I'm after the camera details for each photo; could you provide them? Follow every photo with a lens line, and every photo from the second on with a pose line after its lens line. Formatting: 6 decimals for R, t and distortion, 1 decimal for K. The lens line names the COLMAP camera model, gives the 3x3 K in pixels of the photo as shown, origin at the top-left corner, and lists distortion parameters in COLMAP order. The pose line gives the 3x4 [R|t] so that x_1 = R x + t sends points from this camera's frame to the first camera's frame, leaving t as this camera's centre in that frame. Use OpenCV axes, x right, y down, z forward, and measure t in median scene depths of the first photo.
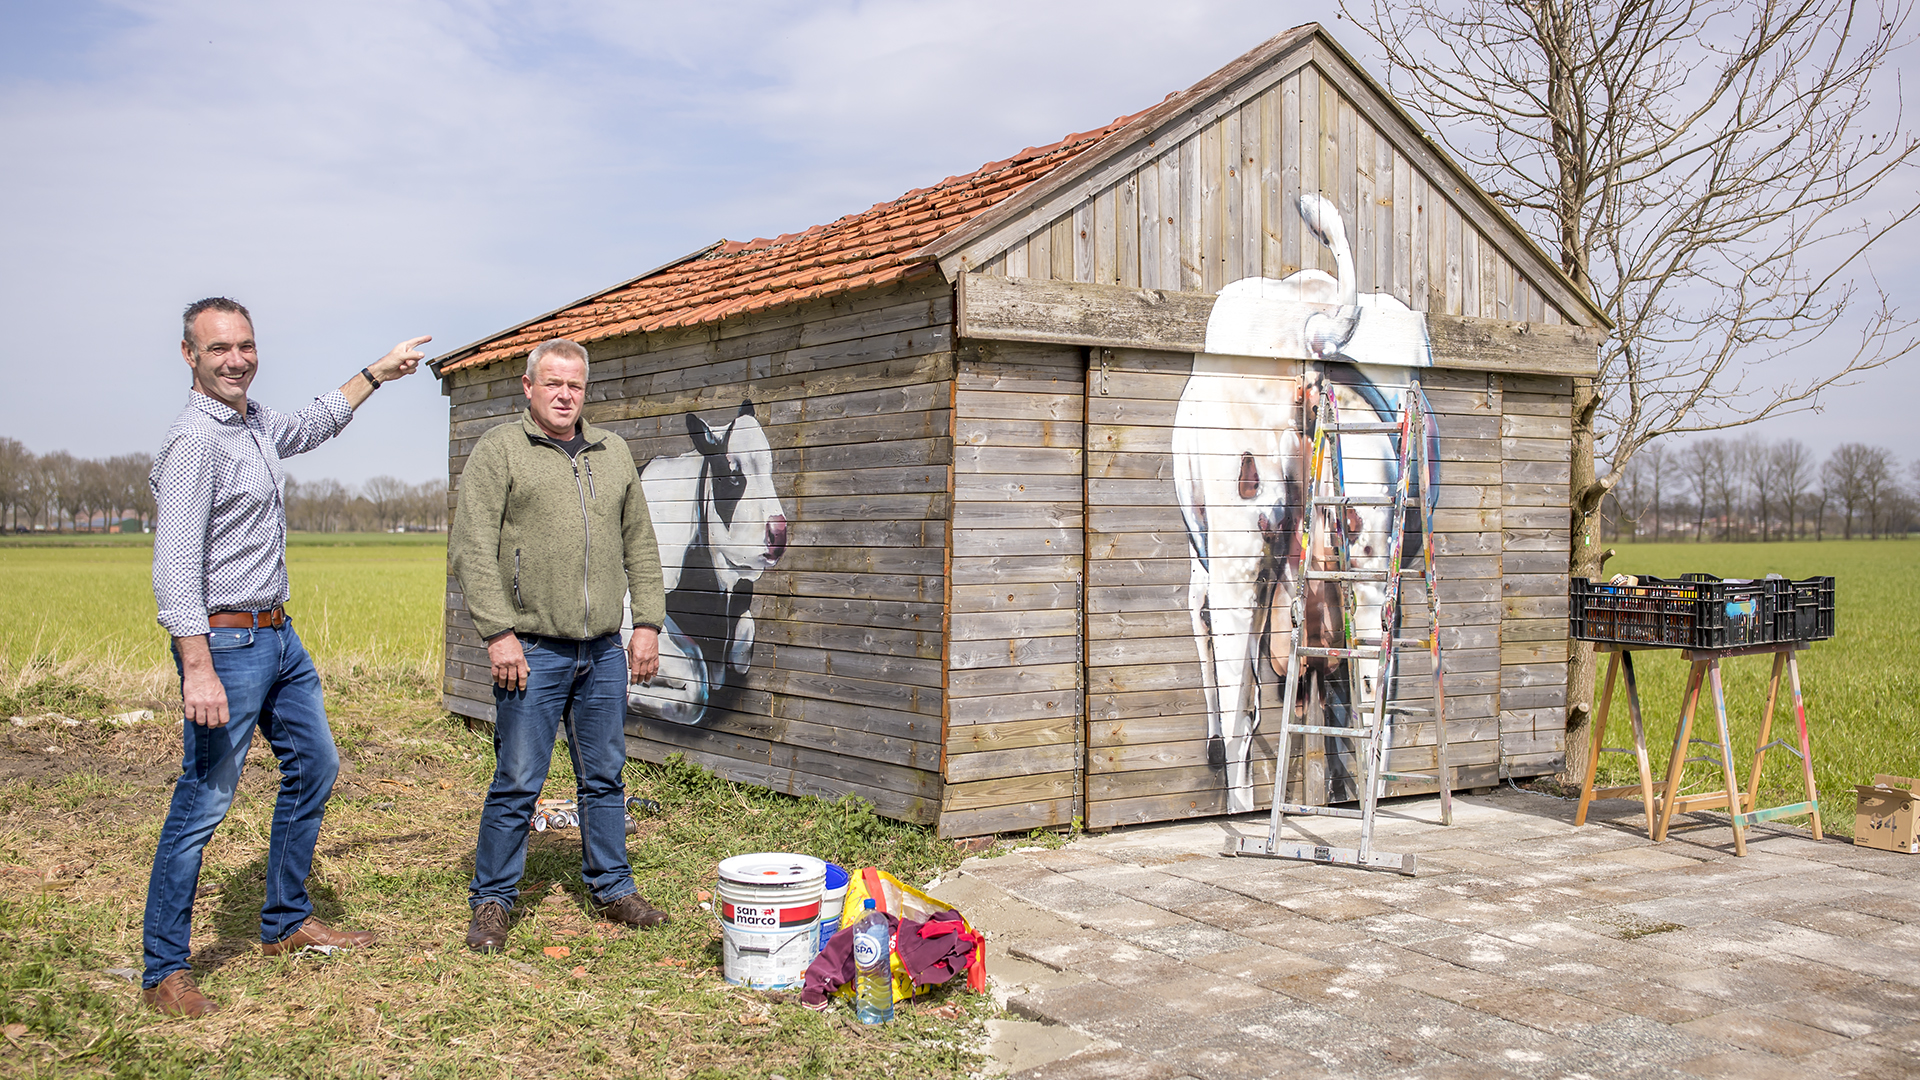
lens RADIAL K [[1836.3, 0, 959.6], [0, 1836.3, 567.7], [0, 0, 1]] dist [-0.005847, -0.002170]
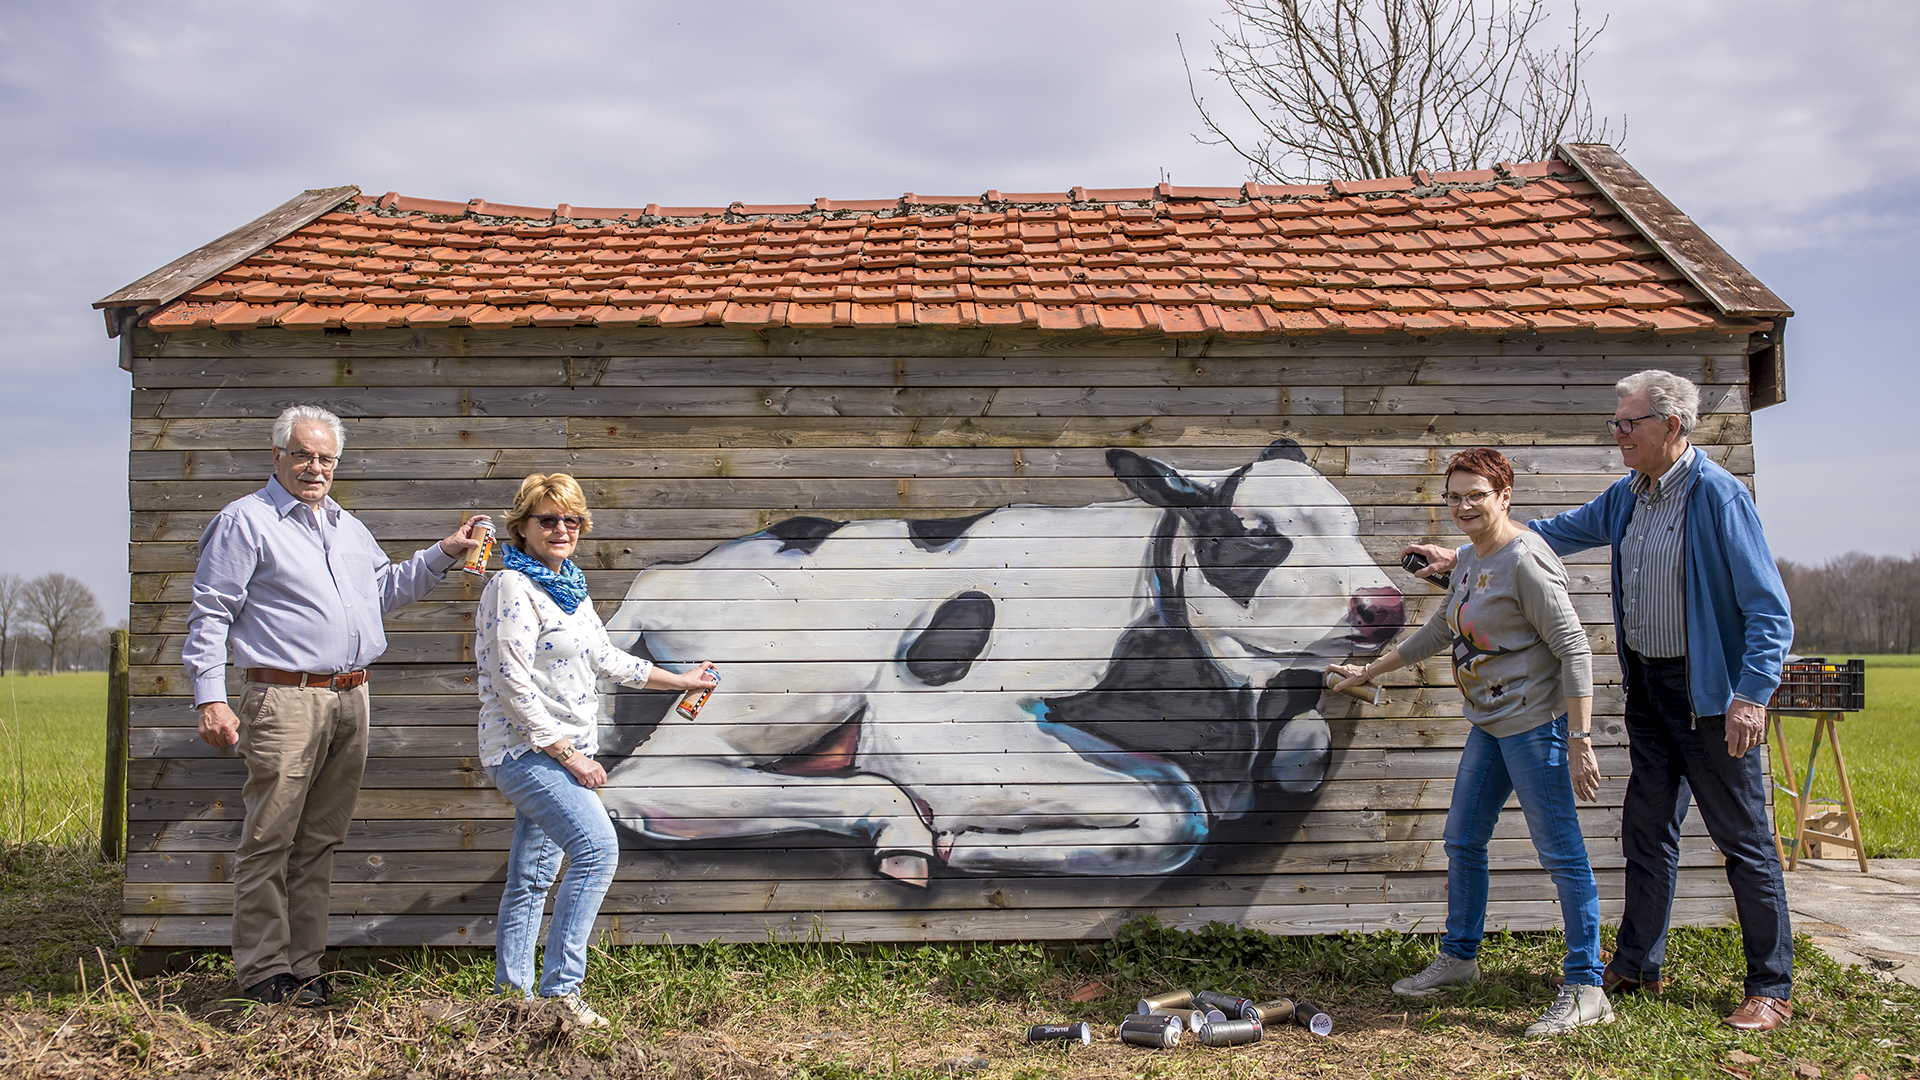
lens RADIAL K [[1836.3, 0, 959.6], [0, 1836.3, 567.7], [0, 0, 1]] dist [-0.005847, -0.002170]
pose [[0.541451, 0.039556, 0.839801, -0.903438], [0.023764, 0.997773, -0.062318, 0.008716], [-0.840396, 0.053699, 0.539305, 0.747937]]
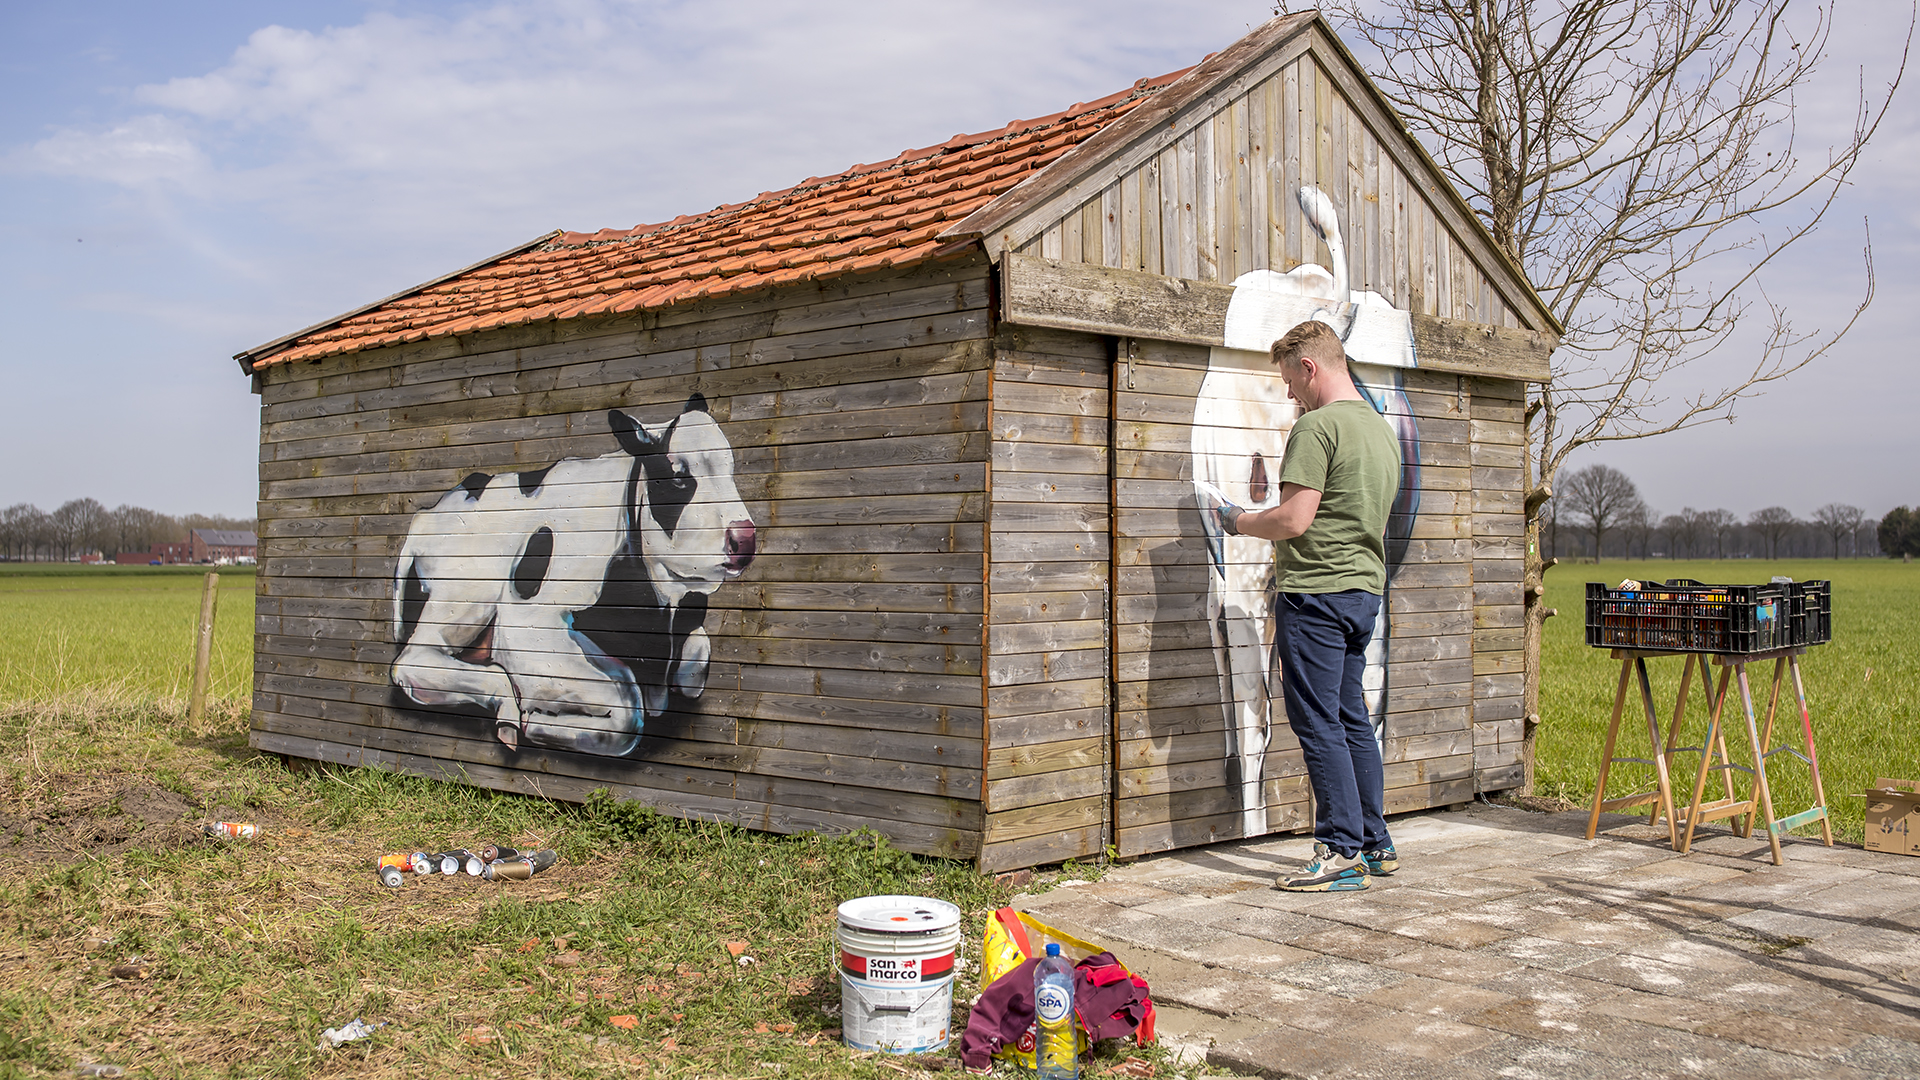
lens RADIAL K [[1866.7, 0, 938.3], [0, 1866.7, 509.7], [0, 0, 1]] dist [-0.005103, 0.004893]
pose [[0.983799, 0.001484, 0.179269, -0.175211], [0.006810, 0.998935, -0.045639, 0.008980], [-0.179145, 0.046121, 0.982741, 0.082738]]
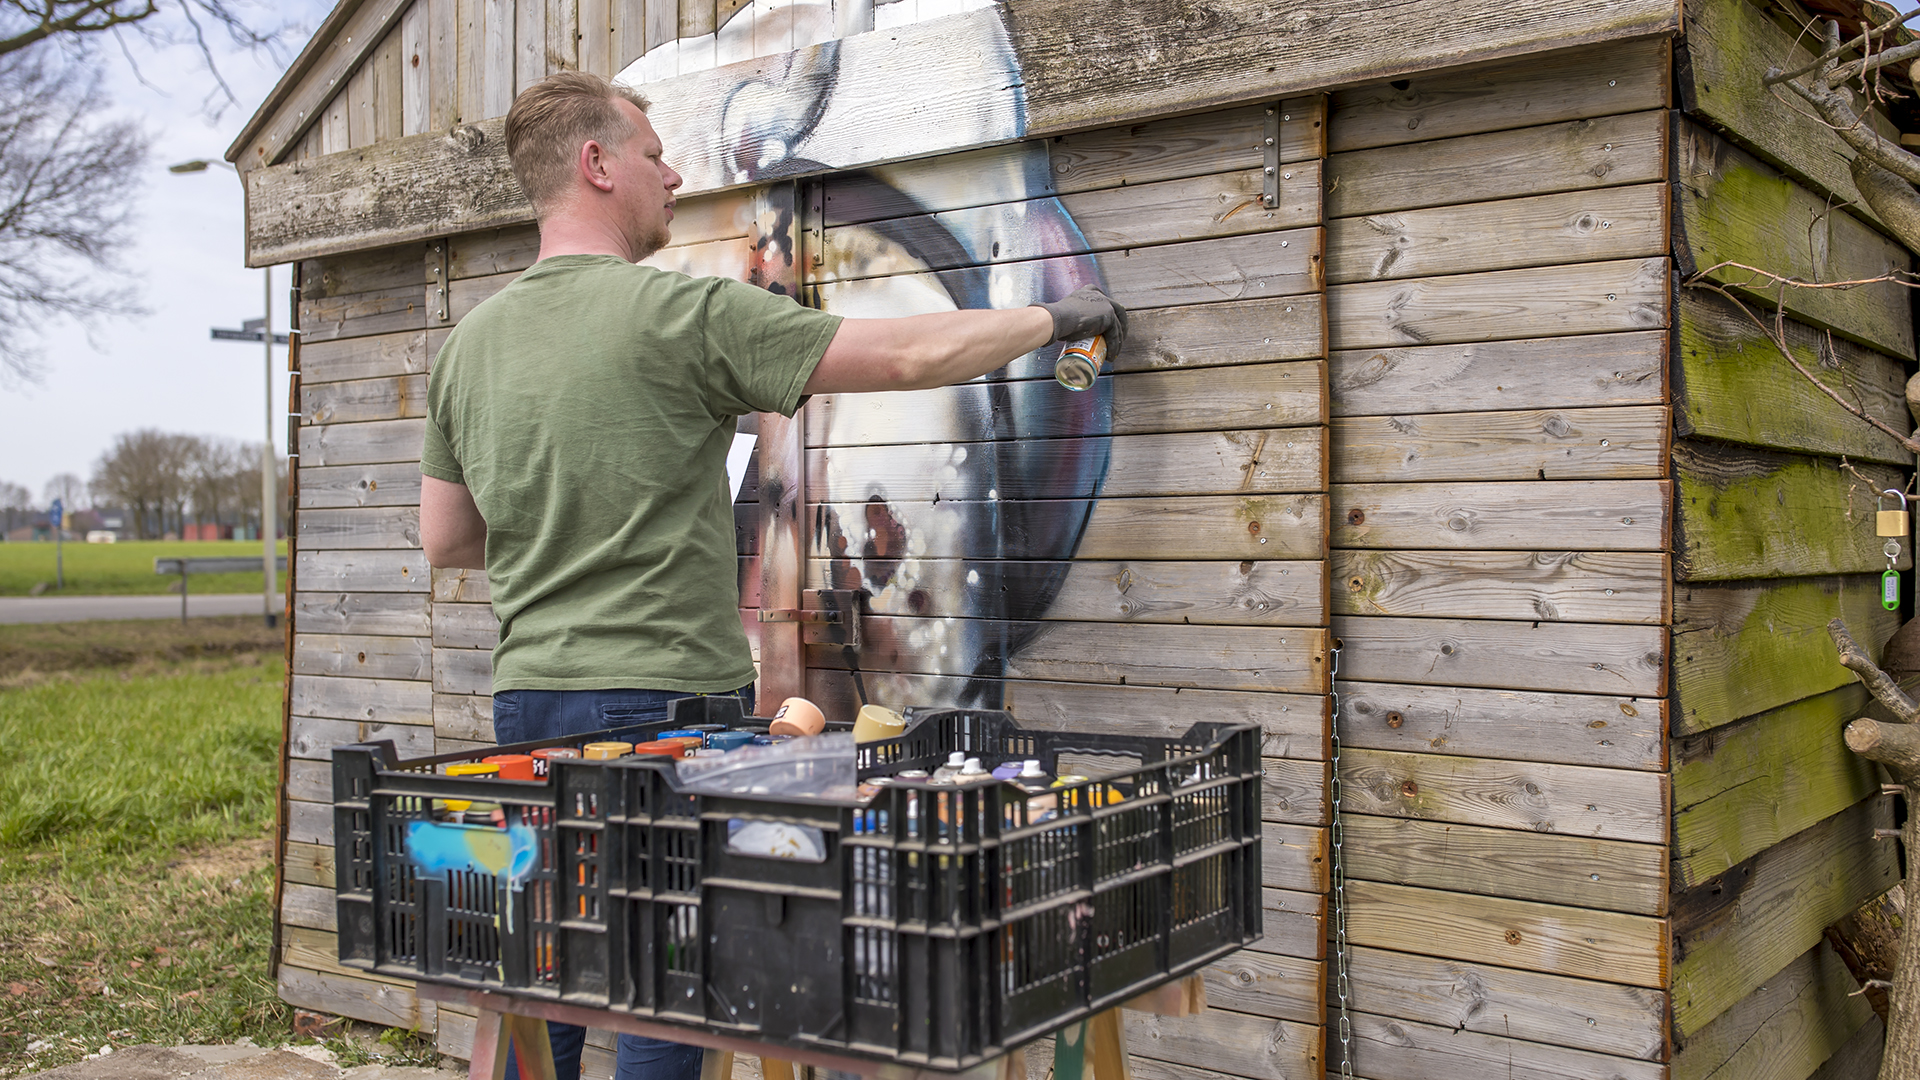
lens RADIAL K [[1866.4, 0, 960.0], [0, 1866.4, 540.0], [0, 0, 1]] dist [0.004876, 0.000700]
pose [[0.352294, 0.002747, -0.935885, 0.651127], [-0.010713, 0.999942, -0.001098, -0.023906], [0.935828, 0.010413, 0.352303, 0.883251]]
